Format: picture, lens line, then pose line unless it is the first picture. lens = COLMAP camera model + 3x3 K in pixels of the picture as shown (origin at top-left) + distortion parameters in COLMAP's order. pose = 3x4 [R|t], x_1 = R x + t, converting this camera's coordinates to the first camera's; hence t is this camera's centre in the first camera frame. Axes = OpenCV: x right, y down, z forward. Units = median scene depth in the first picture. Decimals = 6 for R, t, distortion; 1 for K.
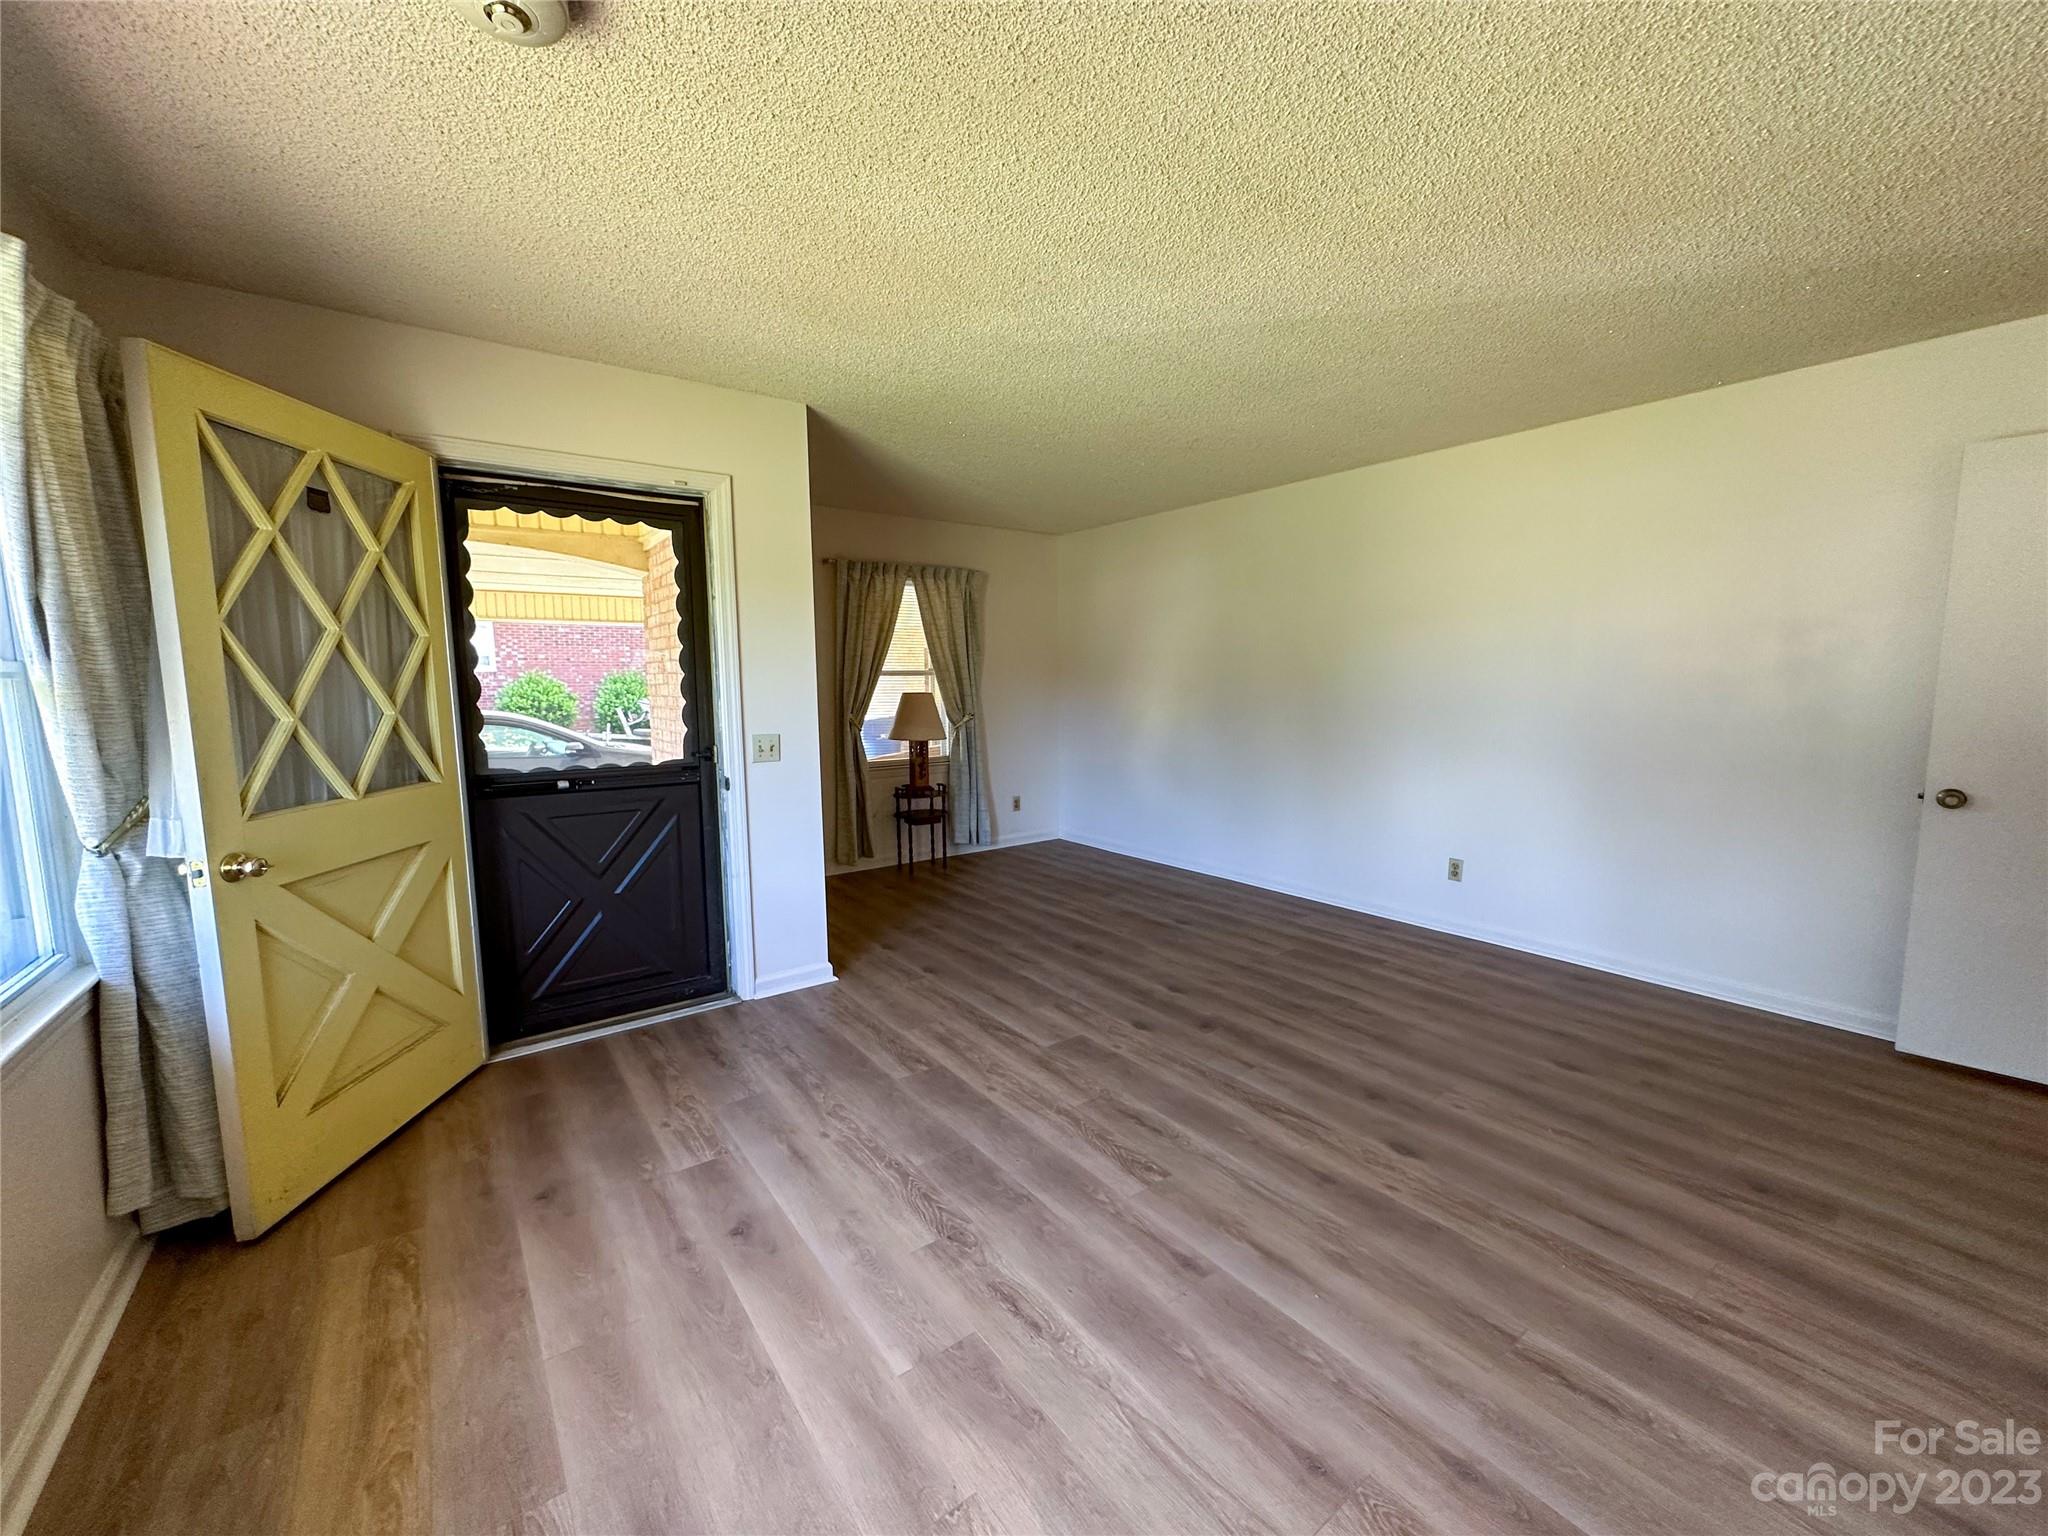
lens RADIAL K [[810.1, 0, 1026.3], [0, 810.1, 765.8], [0, 0, 1]] dist [-0.001855, -0.000003]
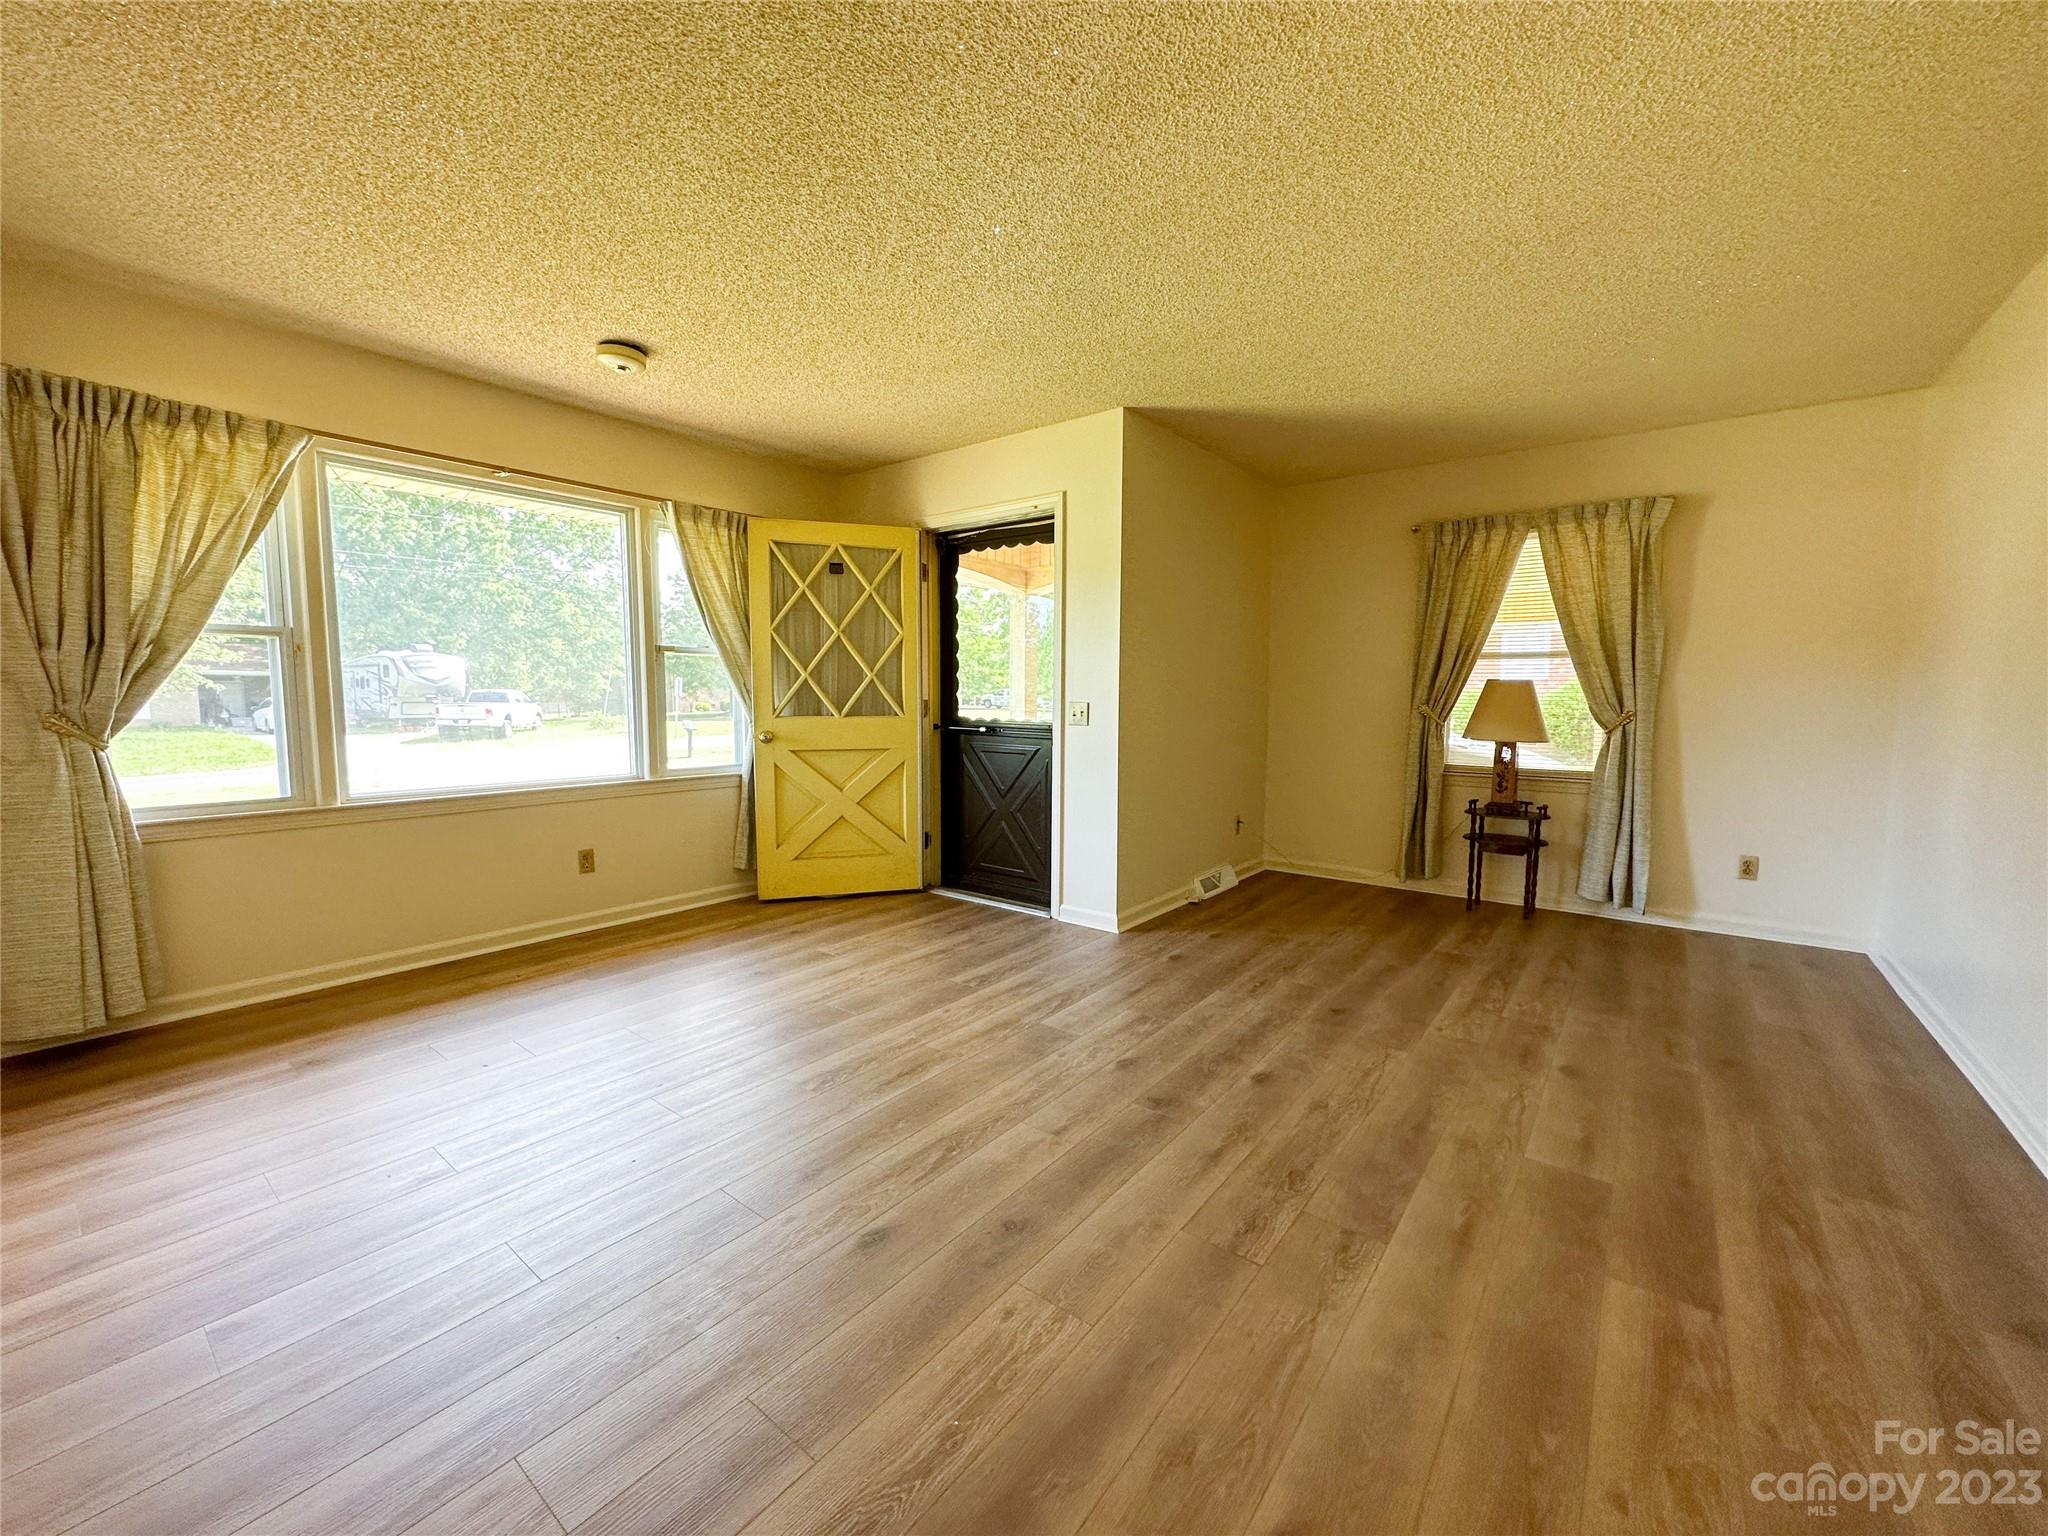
lens RADIAL K [[810.1, 0, 1024.0], [0, 810.1, 767.6], [0, 0, 1]] dist [-0.001855, -0.000003]
pose [[0.261459, 0.095479, -0.960481, 0.802234], [-0.112492, 0.991328, 0.067923, -0.014957], [0.958637, 0.090288, 0.269933, 0.608791]]
